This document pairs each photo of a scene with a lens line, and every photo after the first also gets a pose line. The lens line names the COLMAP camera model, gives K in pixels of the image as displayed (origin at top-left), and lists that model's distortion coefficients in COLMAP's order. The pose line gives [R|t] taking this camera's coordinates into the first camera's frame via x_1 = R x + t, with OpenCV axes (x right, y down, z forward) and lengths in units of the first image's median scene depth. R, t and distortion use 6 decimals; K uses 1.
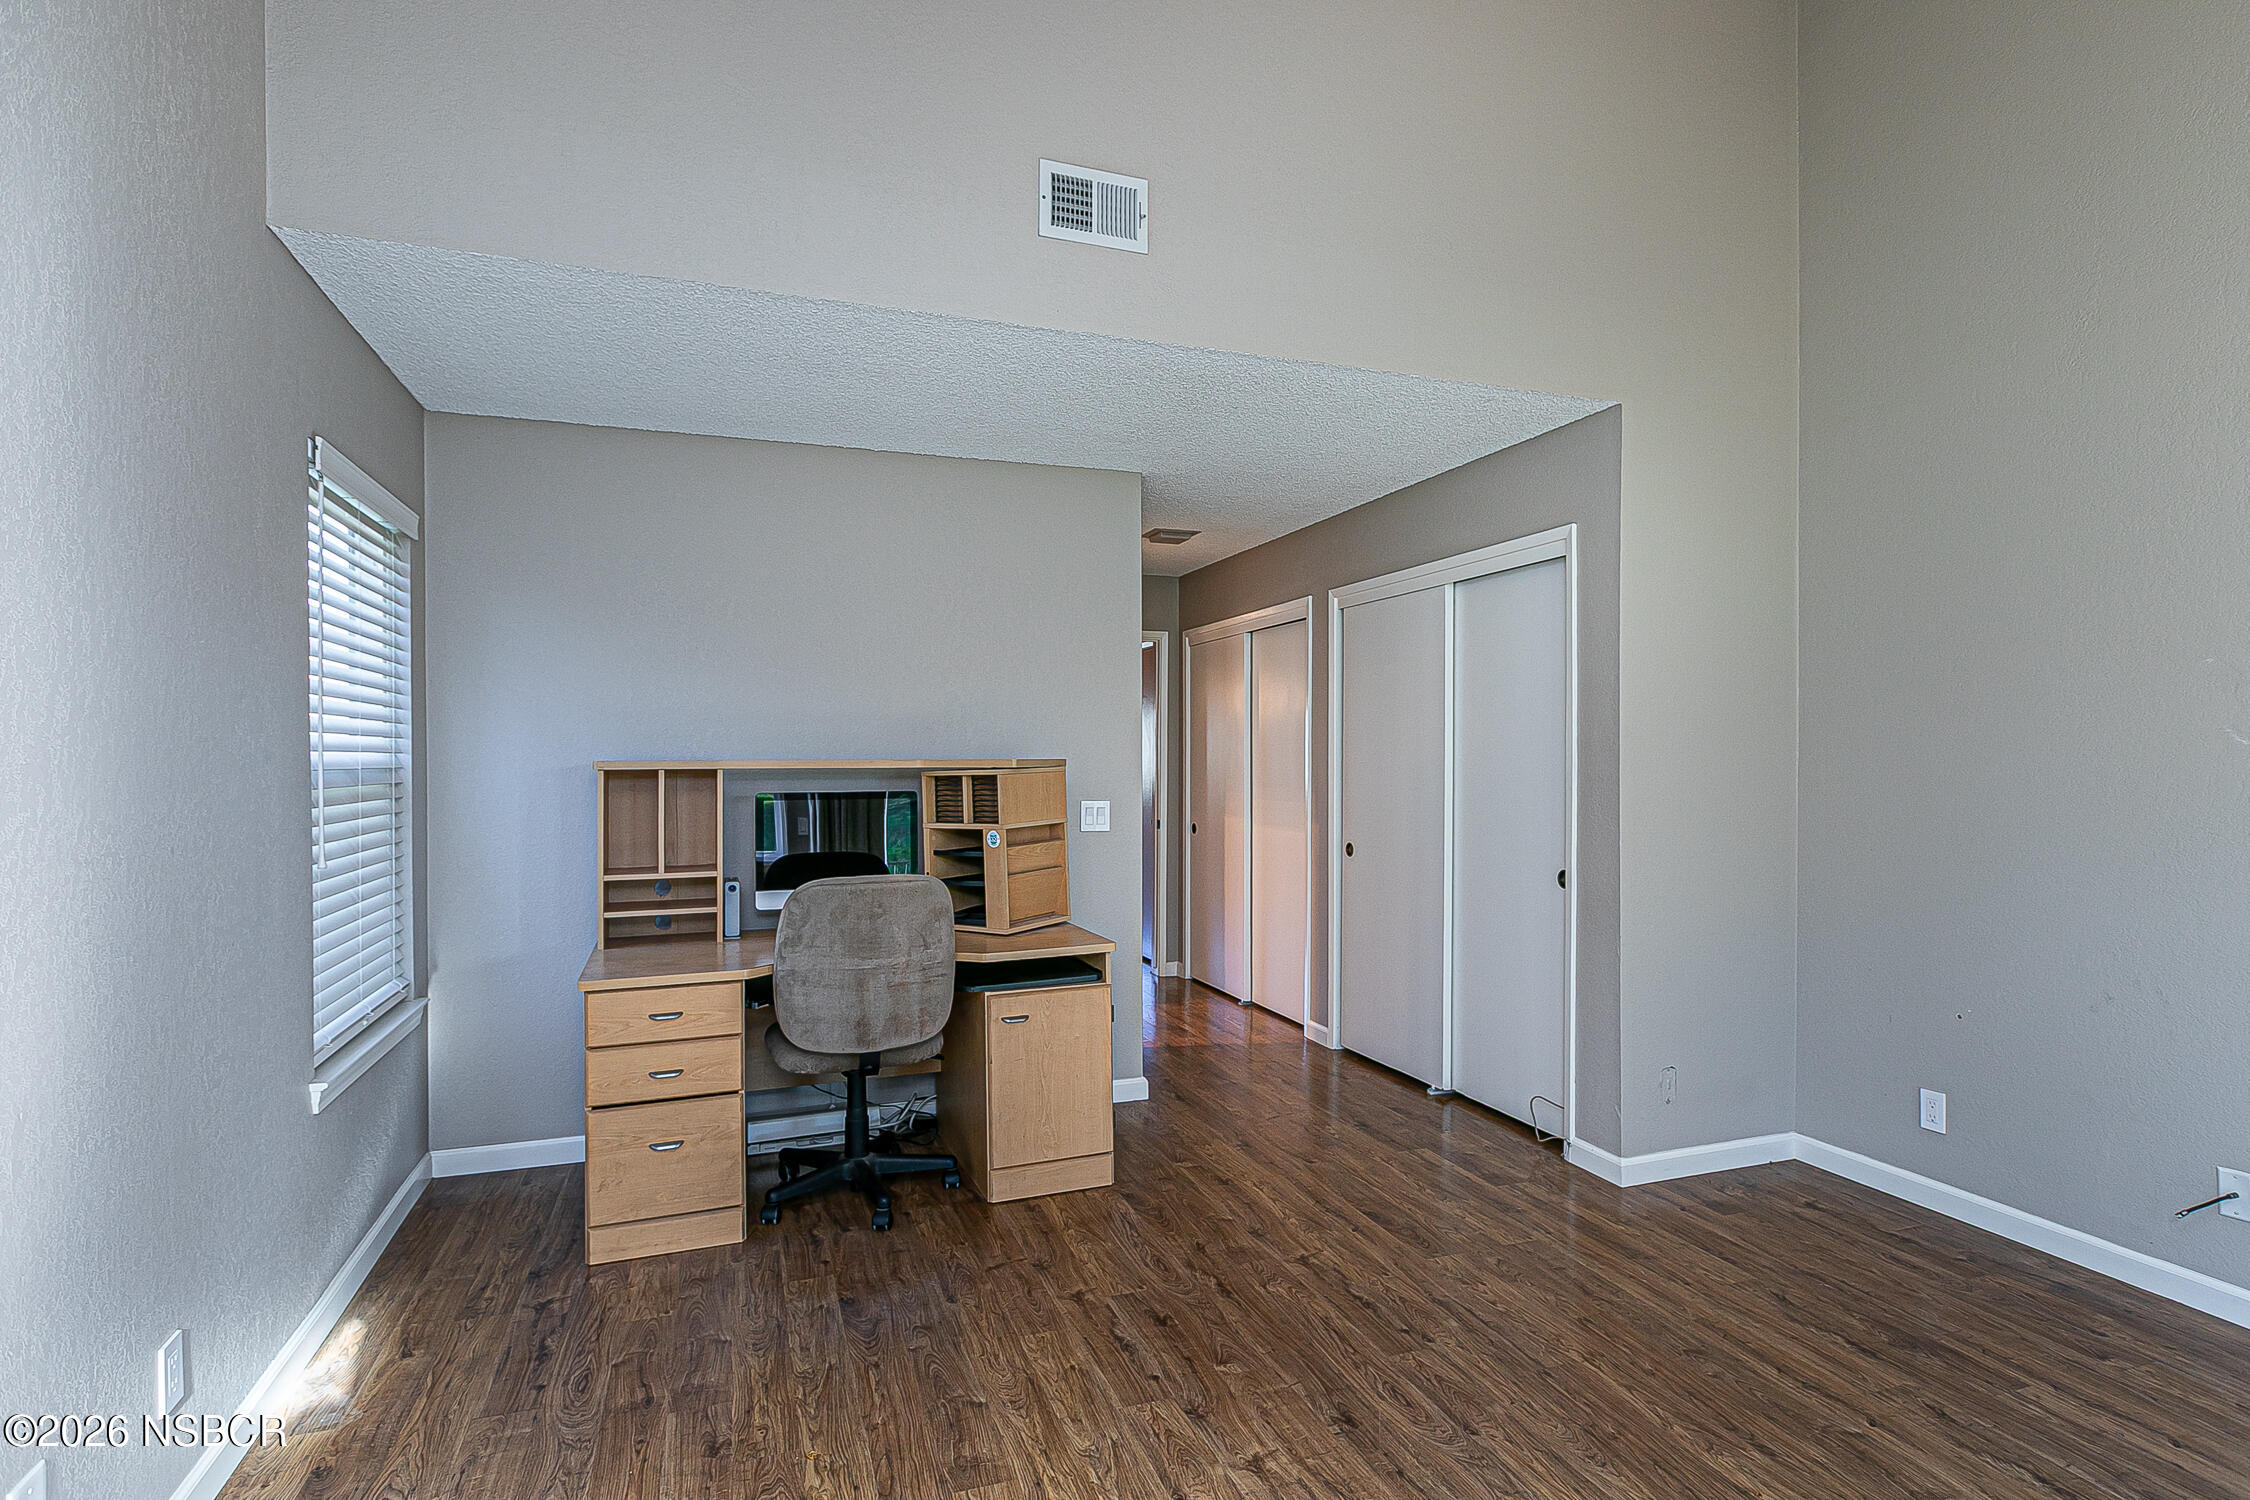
lens RADIAL K [[1137.9, 0, 1125.0], [0, 1137.9, 750.0], [0, 0, 1]] dist [-0.000890, -0.000274]
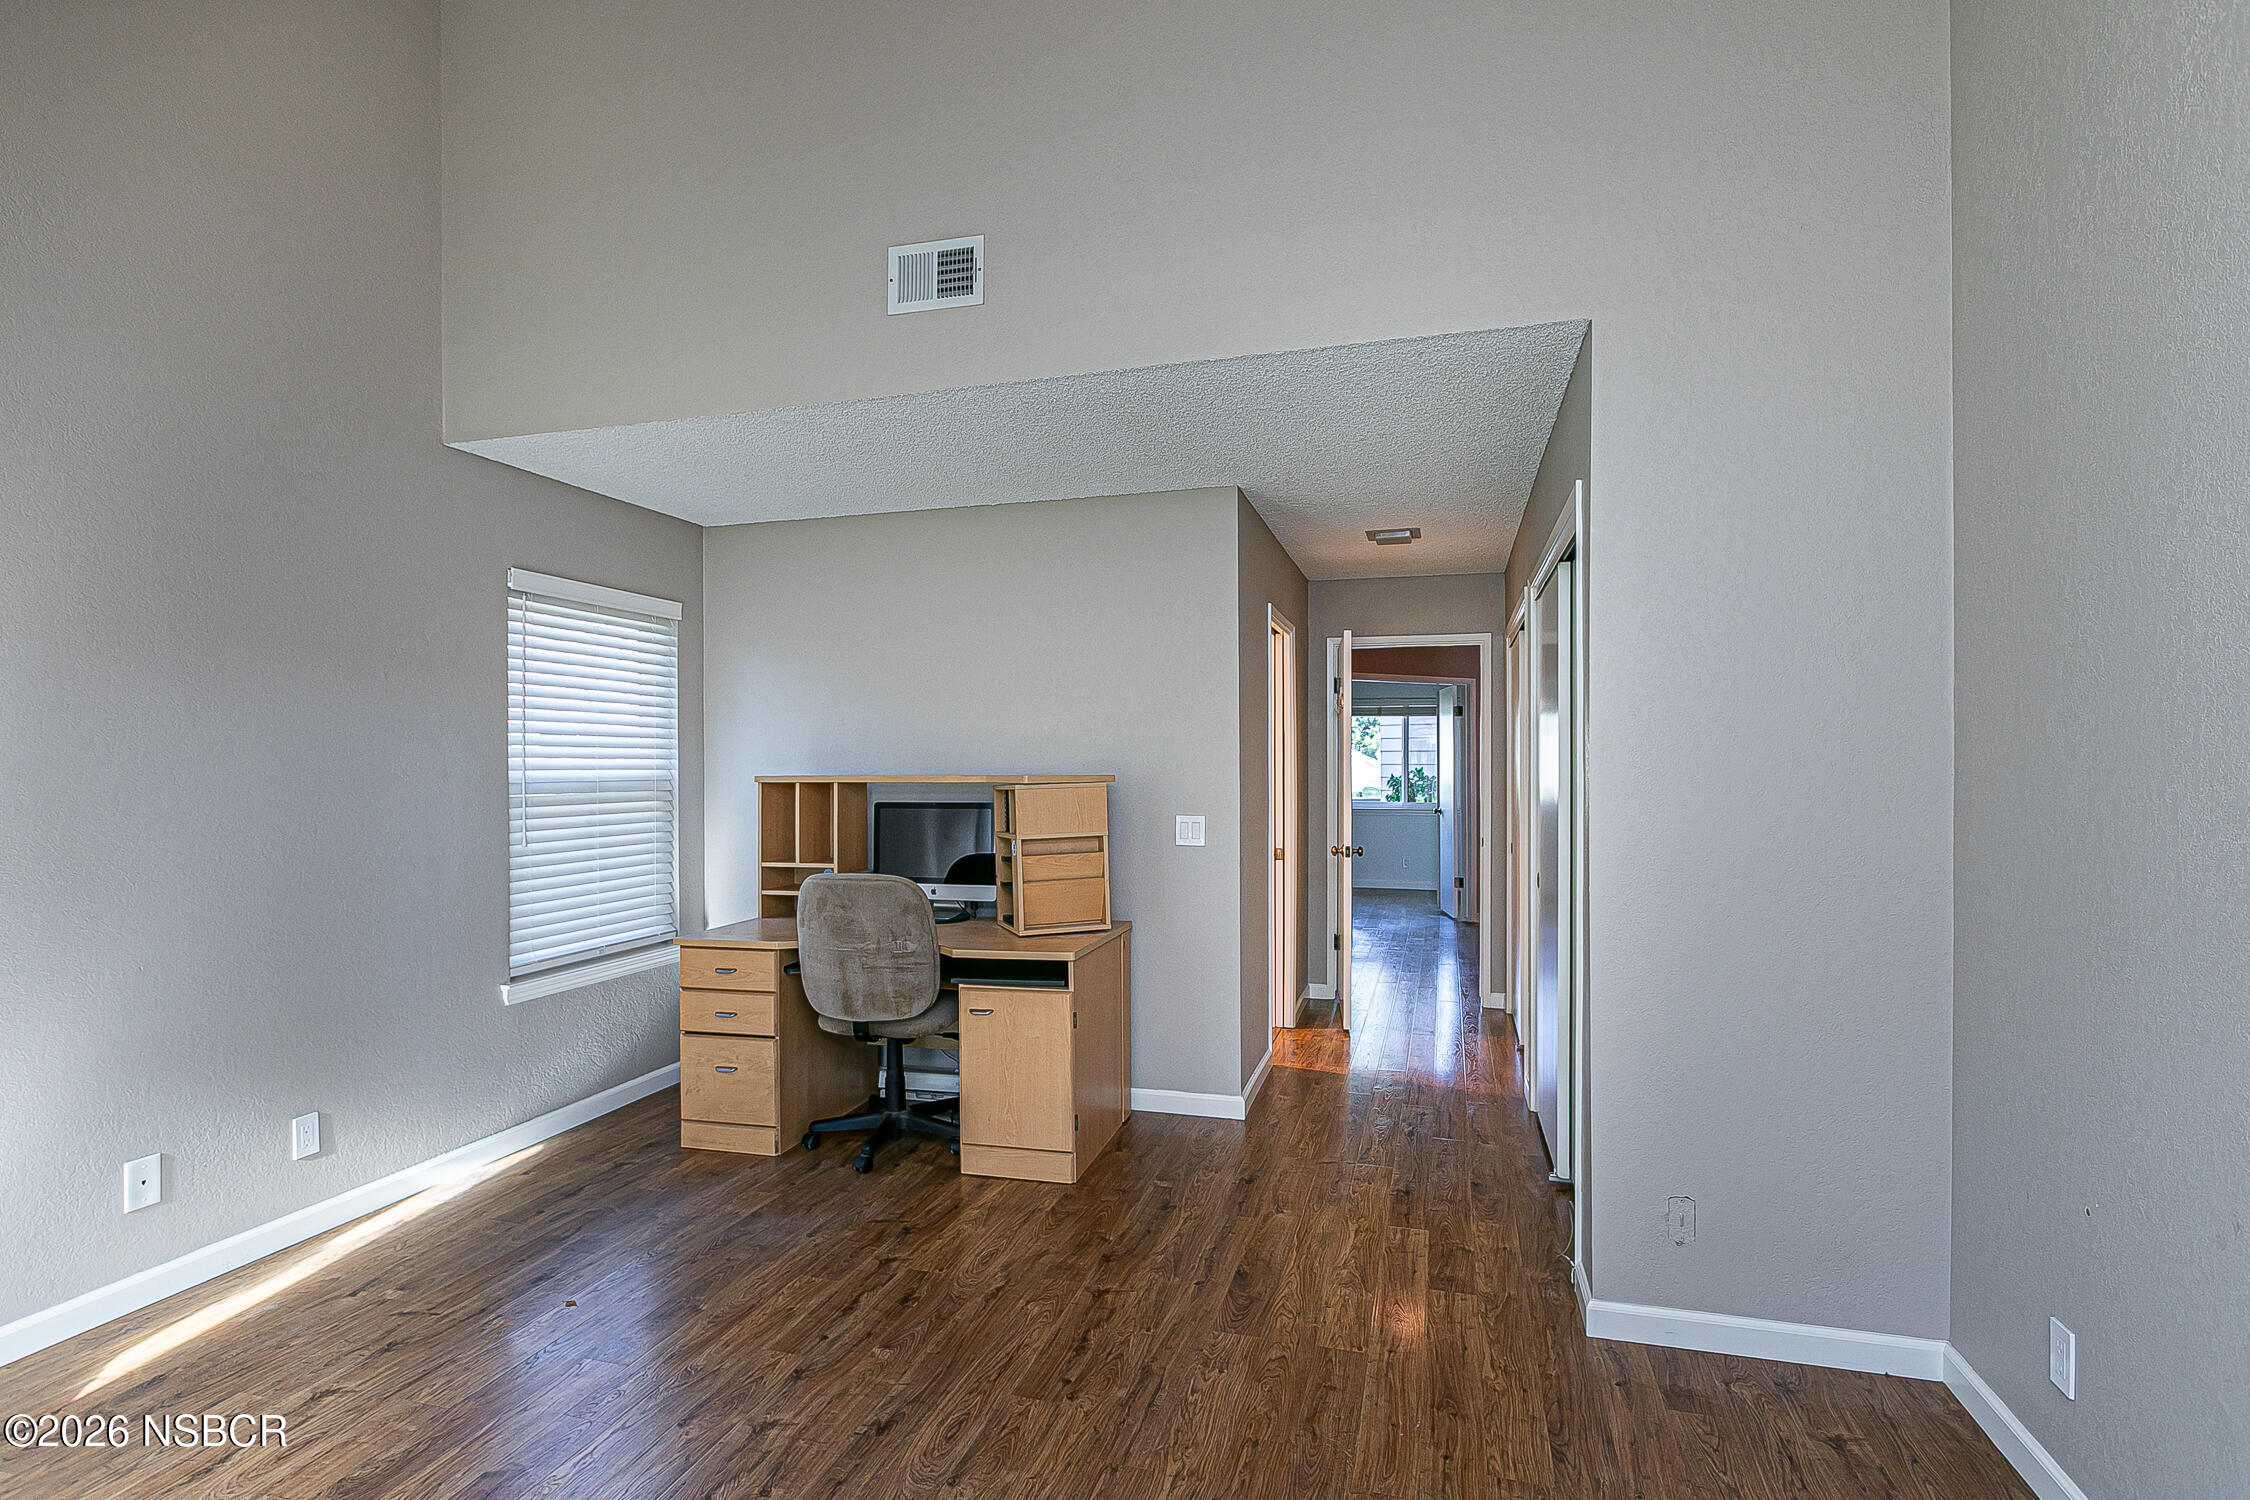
lens RADIAL K [[1096.7, 0, 1125.0], [0, 1096.7, 750.0], [0, 0, 1]] dist [-0.004057, -0.000347]
pose [[0.807650, -0.007727, -0.589612, 0.657416], [0.004931, 0.999968, -0.006350, -0.010509], [0.589642, 0.002221, 0.807662, 0.225385]]
